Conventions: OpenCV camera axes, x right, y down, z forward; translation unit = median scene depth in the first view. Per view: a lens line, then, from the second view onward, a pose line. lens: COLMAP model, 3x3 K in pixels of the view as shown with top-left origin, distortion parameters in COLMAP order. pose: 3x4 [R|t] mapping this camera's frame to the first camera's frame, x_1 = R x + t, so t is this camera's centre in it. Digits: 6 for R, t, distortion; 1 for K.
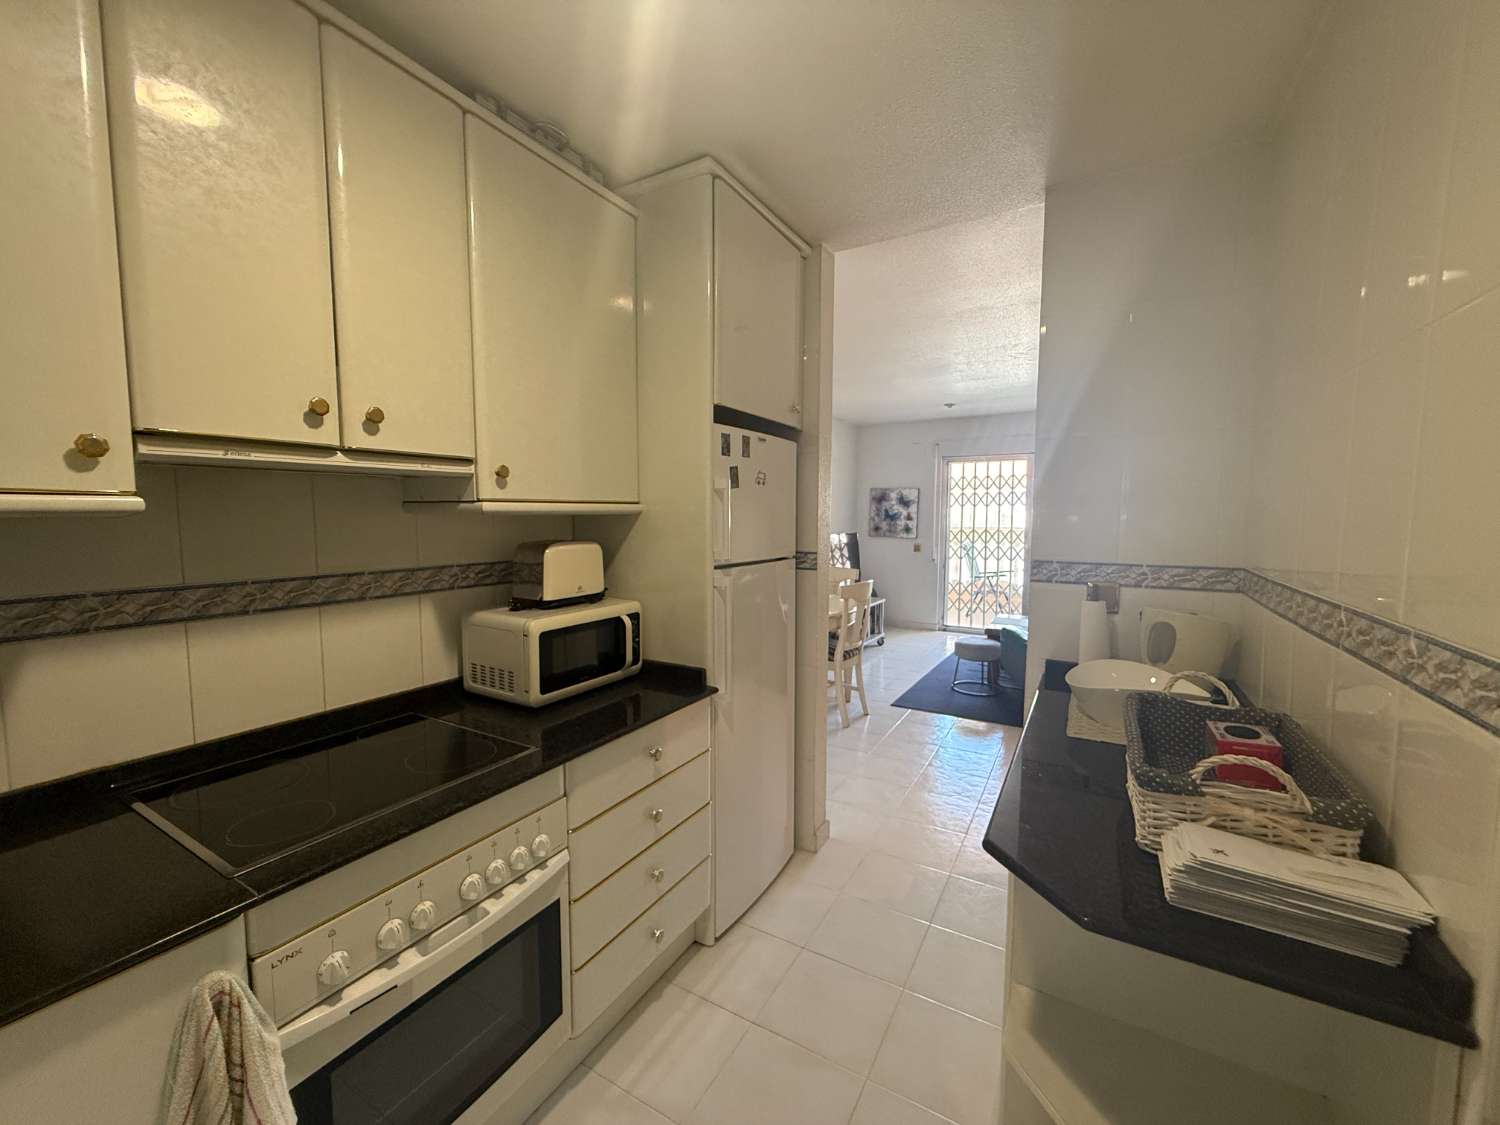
lens RADIAL K [[597.7, 0, 745.9], [0, 597.7, 562.5], [0, 0, 1]] dist [-0.000281, -0.000005]
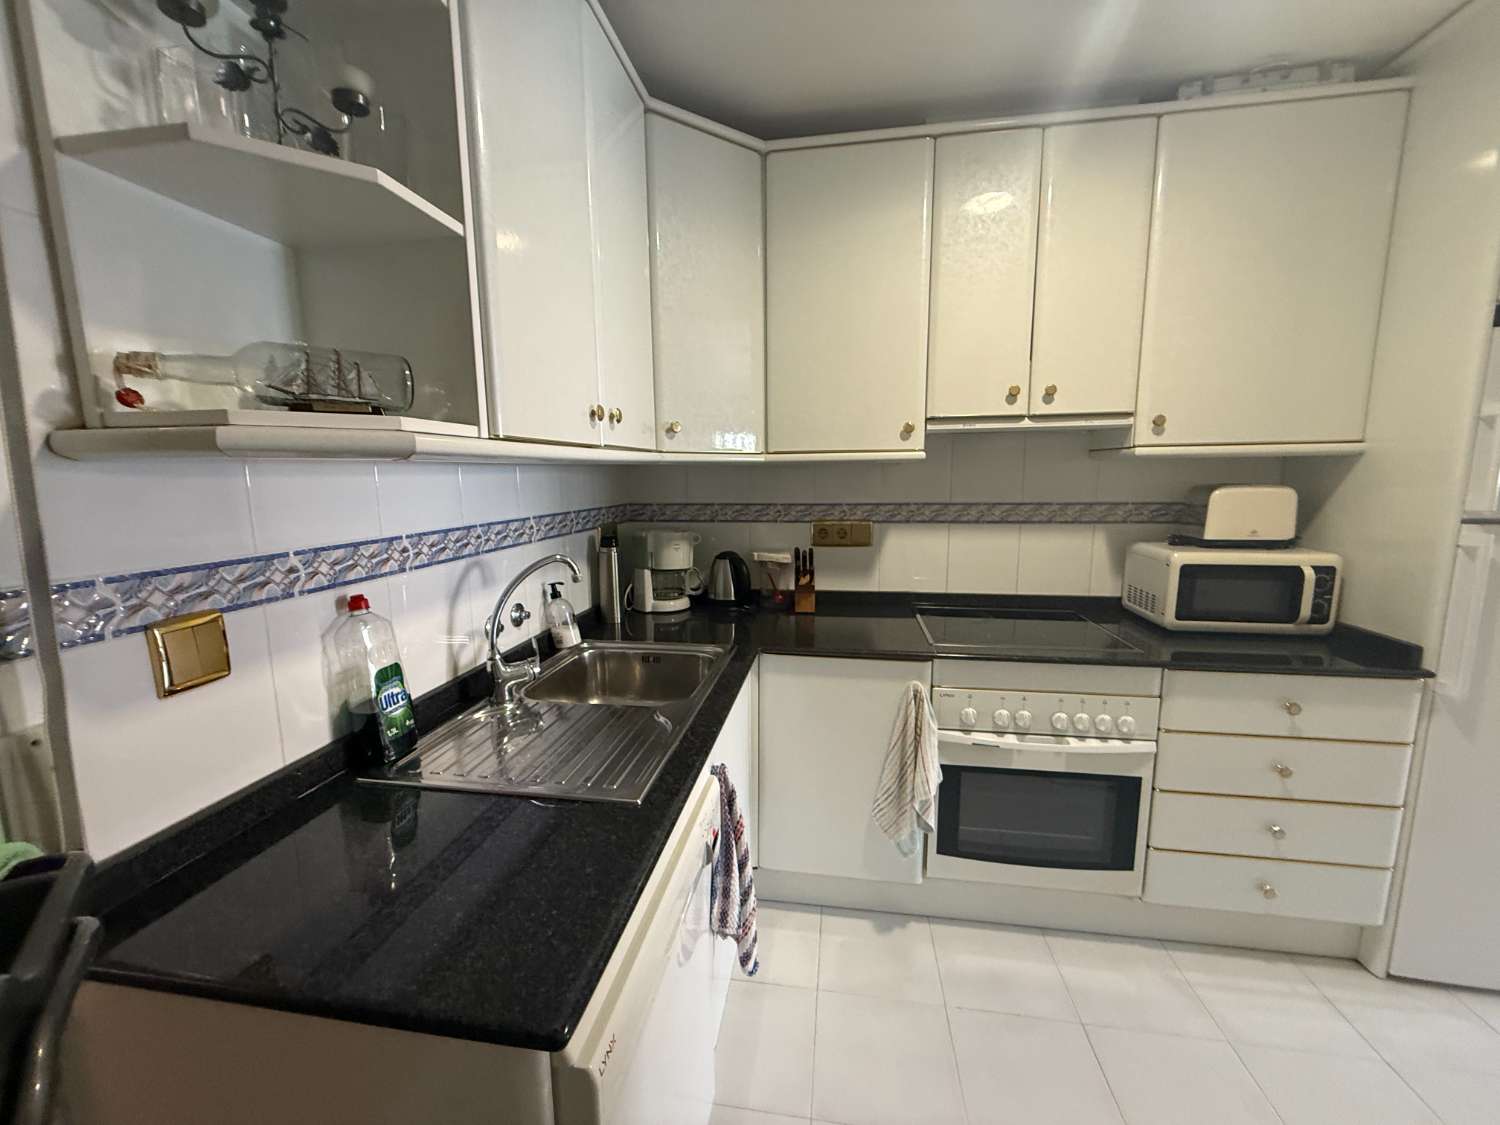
lens RADIAL K [[596.8, 0, 750.1], [0, 596.8, 562.4], [0, 0, 1]] dist [0.000848, 0.000032]
pose [[0.368195, 0.131359, -0.920422, 0.426030], [-0.064574, 0.991191, 0.115628, 0.041108], [0.927504, 0.016862, 0.373434, -0.181162]]
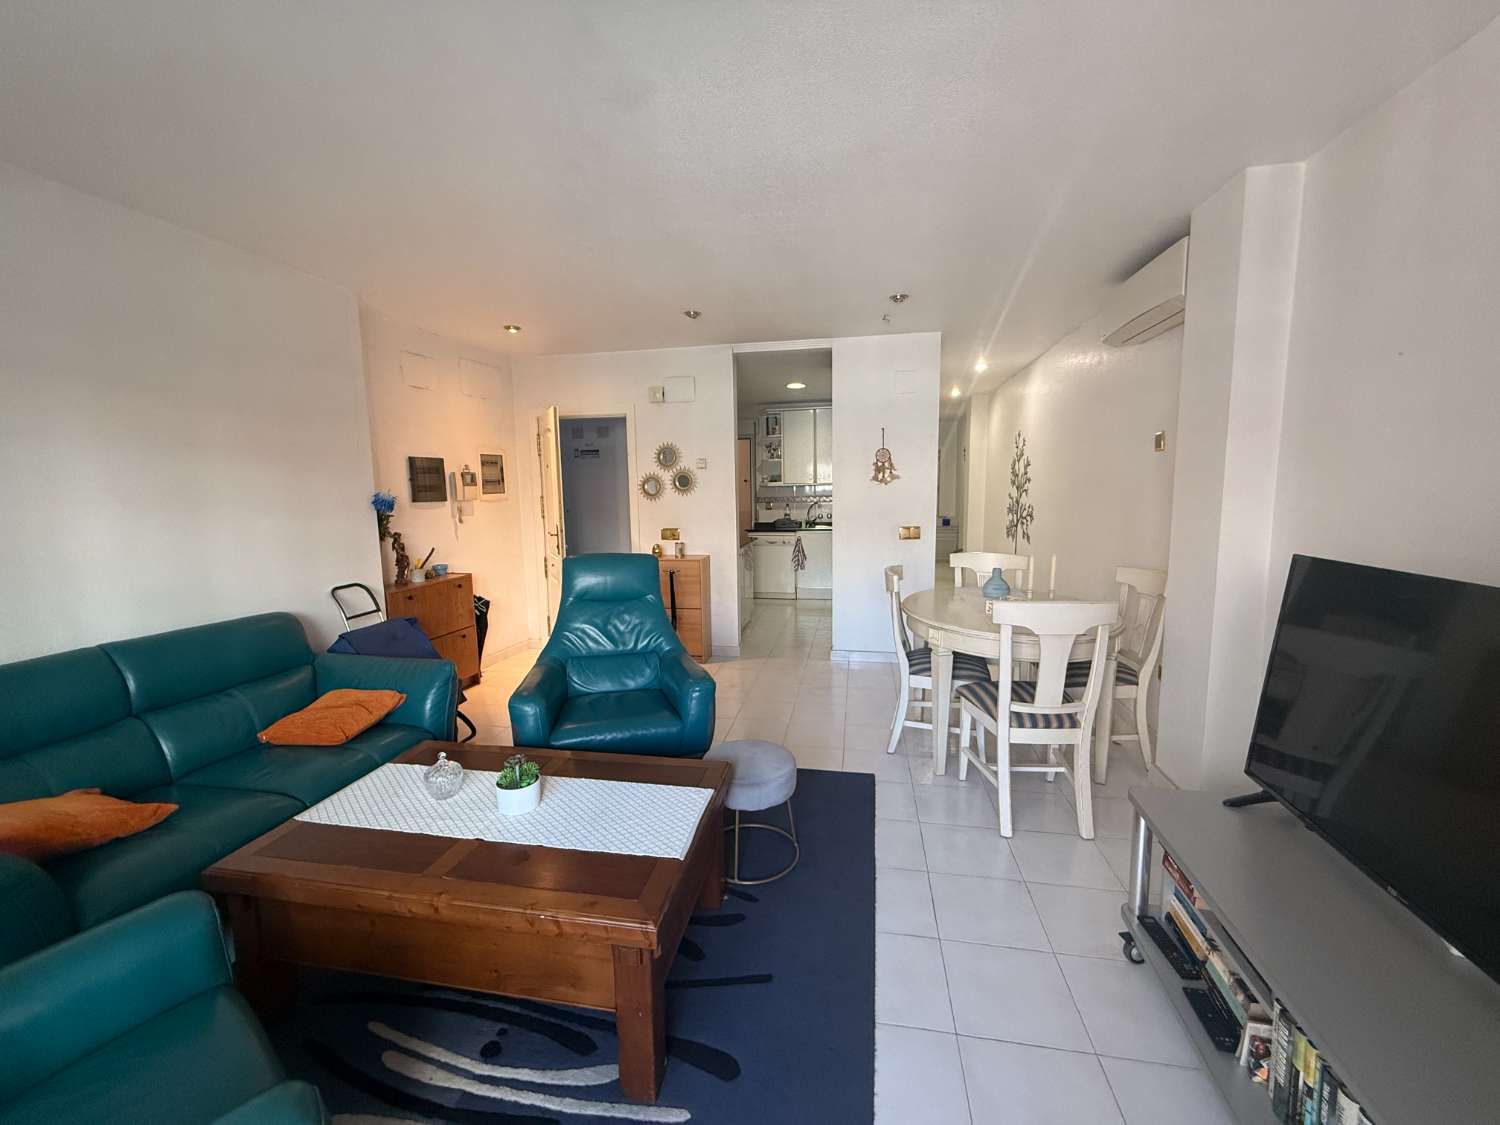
lens RADIAL K [[596.8, 0, 750.1], [0, 596.8, 562.4], [0, 0, 1]] dist [0.000848, 0.000032]
pose [[-0.939294, 0.052689, -0.339044, 1.767117], [-0.015921, 0.980381, 0.196466, -0.338538], [0.342744, 0.189937, -0.920027, 4.586080]]
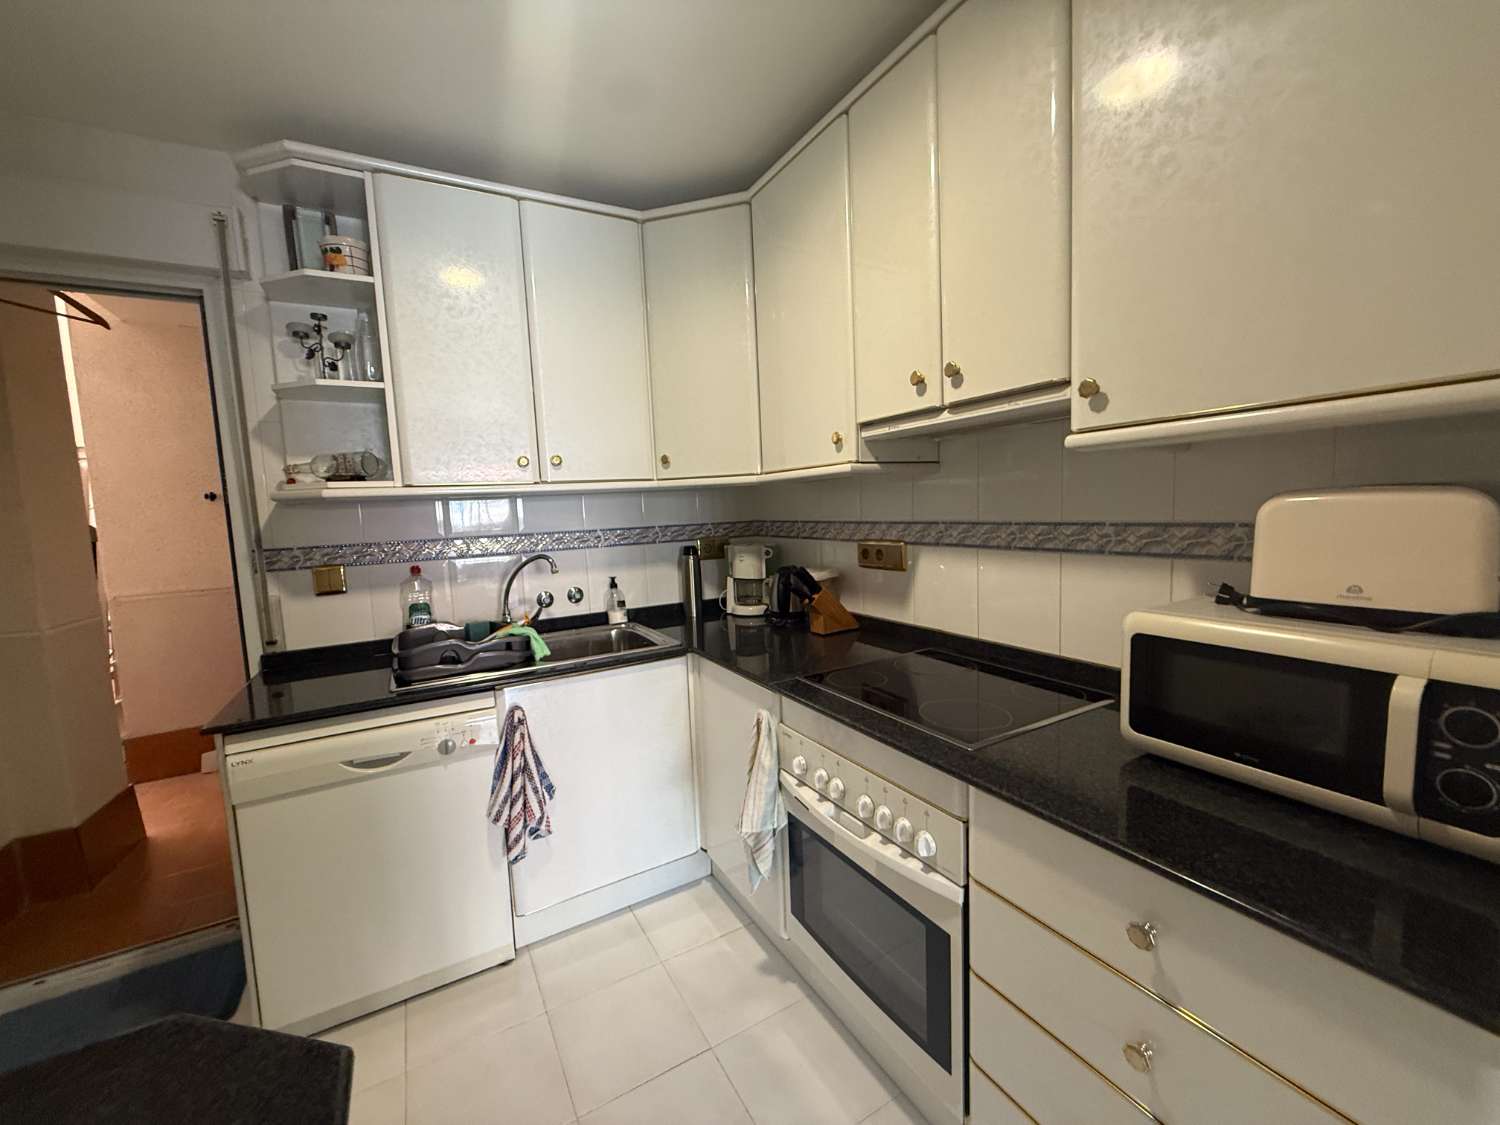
lens RADIAL K [[596.1, 0, 746.0], [0, 596.1, 562.9], [0, 0, 1]] dist [0.000676, -0.000622]
pose [[-0.497005, 0.103195, -0.861590, 0.437529], [-0.029526, 0.990317, 0.135645, -0.032010], [0.867245, 0.092855, -0.489146, 1.048152]]
